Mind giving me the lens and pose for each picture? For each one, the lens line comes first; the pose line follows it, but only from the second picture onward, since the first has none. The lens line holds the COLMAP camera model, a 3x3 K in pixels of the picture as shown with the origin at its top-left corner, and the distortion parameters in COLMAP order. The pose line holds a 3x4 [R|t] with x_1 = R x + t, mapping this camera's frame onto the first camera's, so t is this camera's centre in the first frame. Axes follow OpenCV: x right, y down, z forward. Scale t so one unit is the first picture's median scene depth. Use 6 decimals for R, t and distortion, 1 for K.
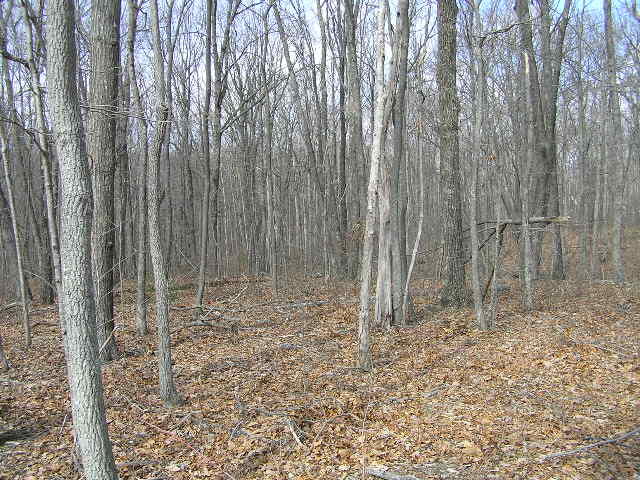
lens RADIAL K [[742.0, 0, 318.8], [0, 742.0, 252.7], [0, 0, 1]] dist [-0.051284, 0.000000]
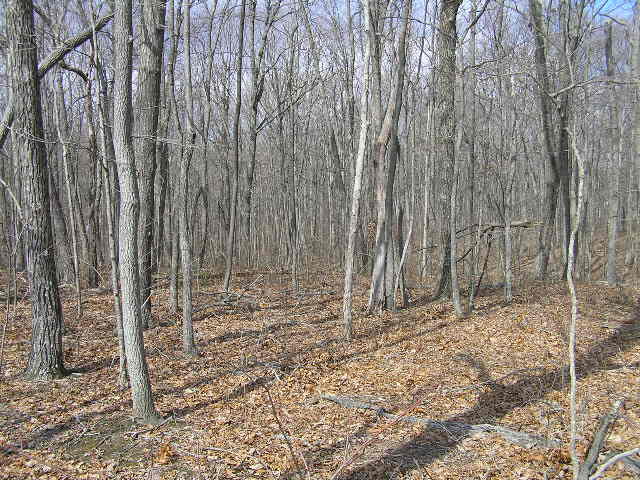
lens RADIAL K [[742.0, 0, 319.5], [0, 742.0, 242.7], [0, 0, 1]] dist [-0.051284, 0.000000]
pose [[0.998442, 0.026443, -0.049135, 0.051073], [-0.026911, 0.999598, -0.008895, 0.004071], [0.048880, 0.010204, 0.998753, -0.181260]]
